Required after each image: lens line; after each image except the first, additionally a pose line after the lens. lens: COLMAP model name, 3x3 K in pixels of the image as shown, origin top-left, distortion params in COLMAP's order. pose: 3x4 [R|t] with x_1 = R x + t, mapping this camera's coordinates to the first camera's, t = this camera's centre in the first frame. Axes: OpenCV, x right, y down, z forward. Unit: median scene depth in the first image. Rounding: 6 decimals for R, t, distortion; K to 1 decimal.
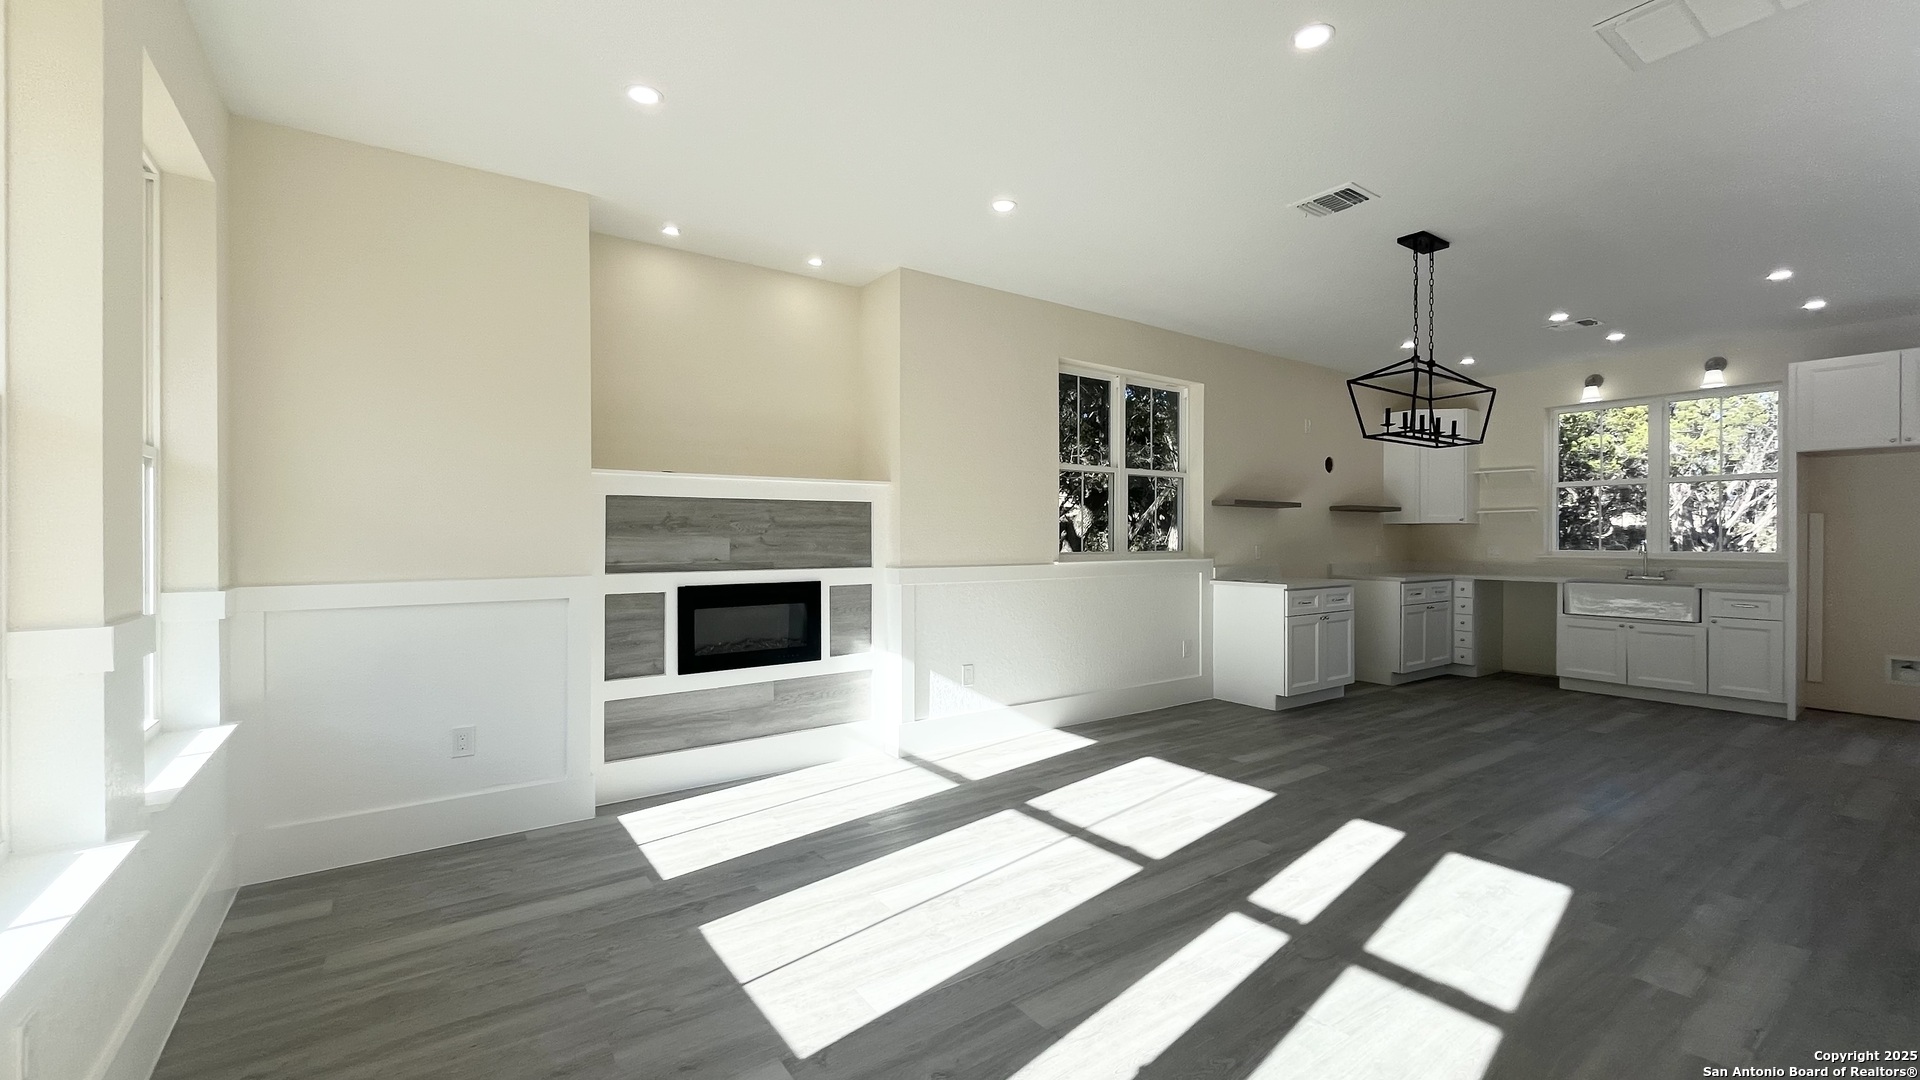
lens RADIAL K [[778.7, 0, 960.0], [0, 778.7, 540.0], [0, 0, 1]] dist [-0.001112, -0.001290]
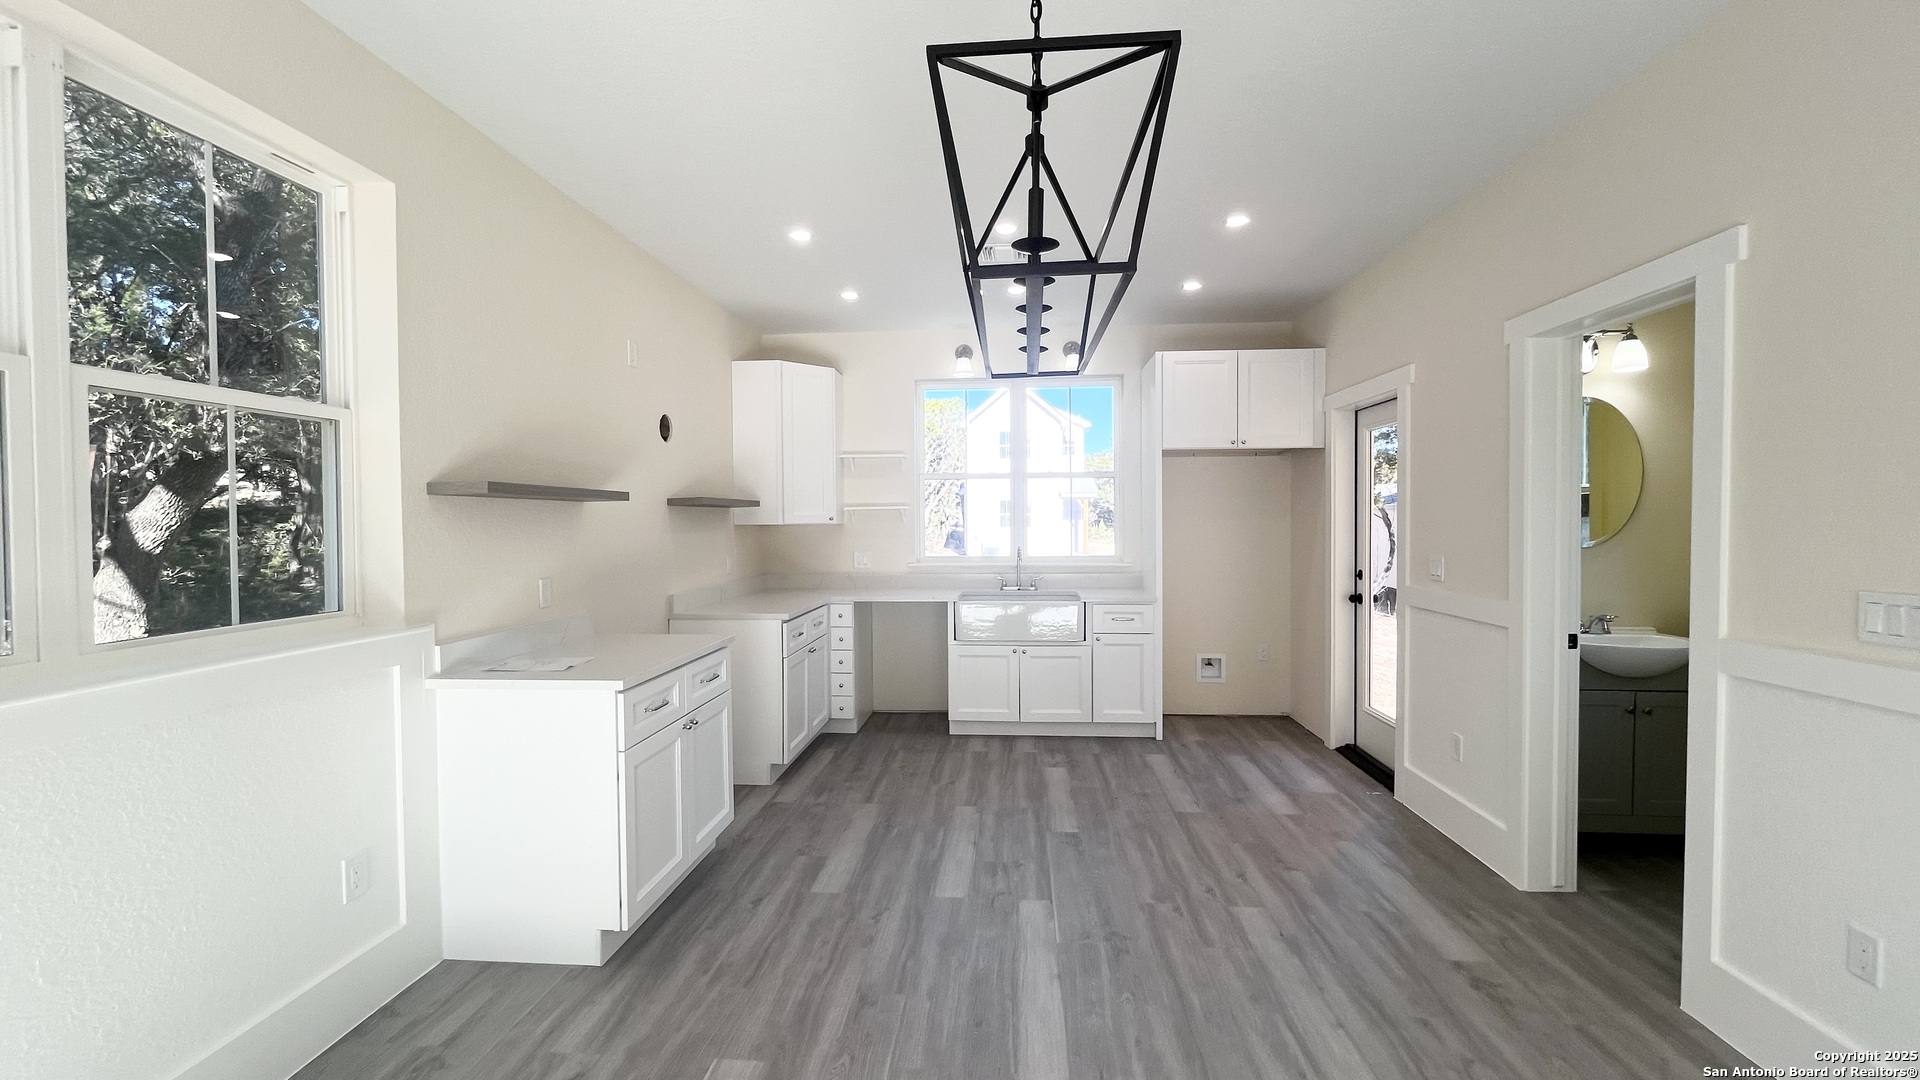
lens RADIAL K [[778.7, 0, 960.0], [0, 778.7, 540.0], [0, 0, 1]] dist [-0.001112, -0.001290]
pose [[0.639223, -0.025232, 0.768608, 0.200887], [0.011048, 0.999660, 0.023629, -0.028808], [-0.768942, -0.006612, 0.639284, 0.559179]]
